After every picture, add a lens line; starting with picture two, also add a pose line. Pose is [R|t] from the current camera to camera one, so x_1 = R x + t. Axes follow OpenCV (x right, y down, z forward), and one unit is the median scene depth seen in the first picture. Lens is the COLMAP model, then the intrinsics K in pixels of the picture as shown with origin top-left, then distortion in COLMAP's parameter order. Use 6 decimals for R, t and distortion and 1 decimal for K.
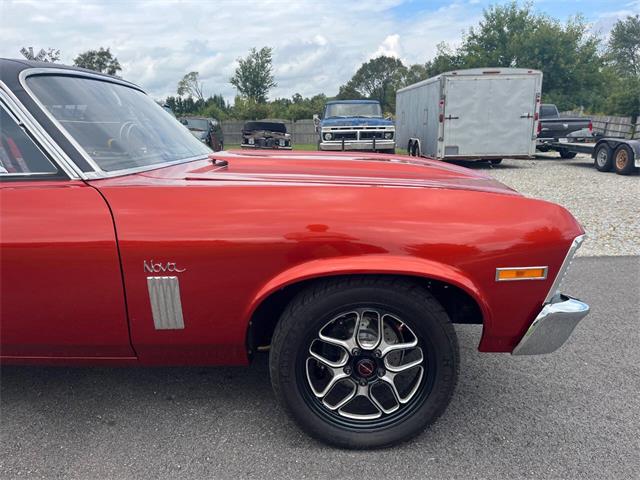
lens RADIAL K [[484.9, 0, 320.0], [0, 484.9, 240.0], [0, 0, 1]] dist [0.084707, -0.124260]
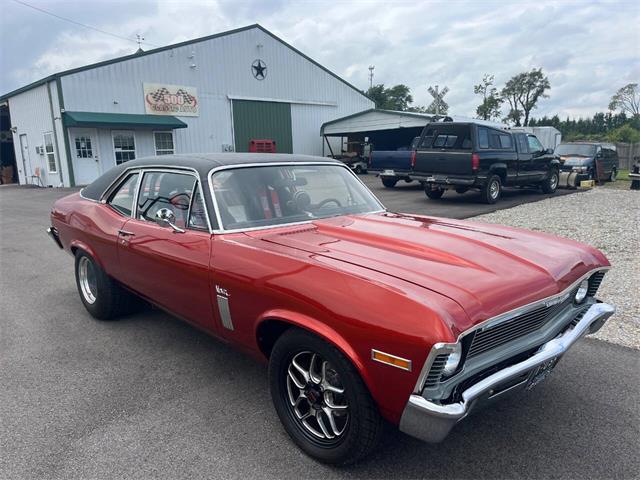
lens RADIAL K [[486.5, 0, 320.0], [0, 486.5, 240.0], [0, 0, 1]] dist [0.085197, -0.125491]
pose [[0.692025, 0.136268, -0.708896, 0.065024], [-0.159568, 0.986605, 0.033880, -0.013733], [0.704017, 0.089671, 0.704499, 0.001039]]
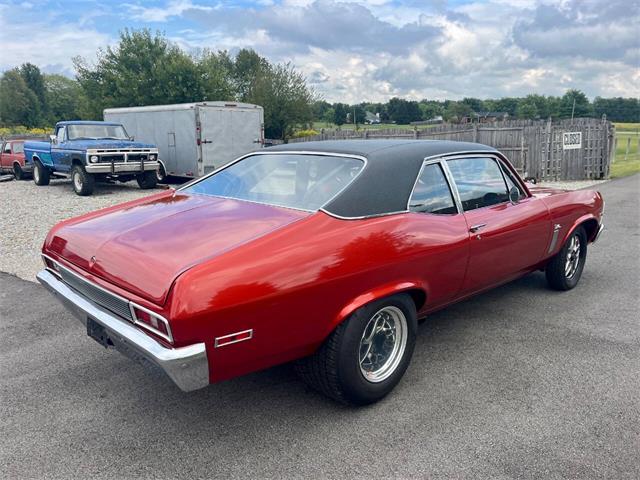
lens RADIAL K [[483.1, 0, 321.5], [0, 483.1, 247.1], [0, 0, 1]] dist [0.089847, -0.118434]
pose [[0.698207, -0.148944, 0.700231, -0.180712], [0.156729, 0.986192, 0.053494, -0.010057], [-0.698530, 0.072397, 0.711910, 0.000655]]
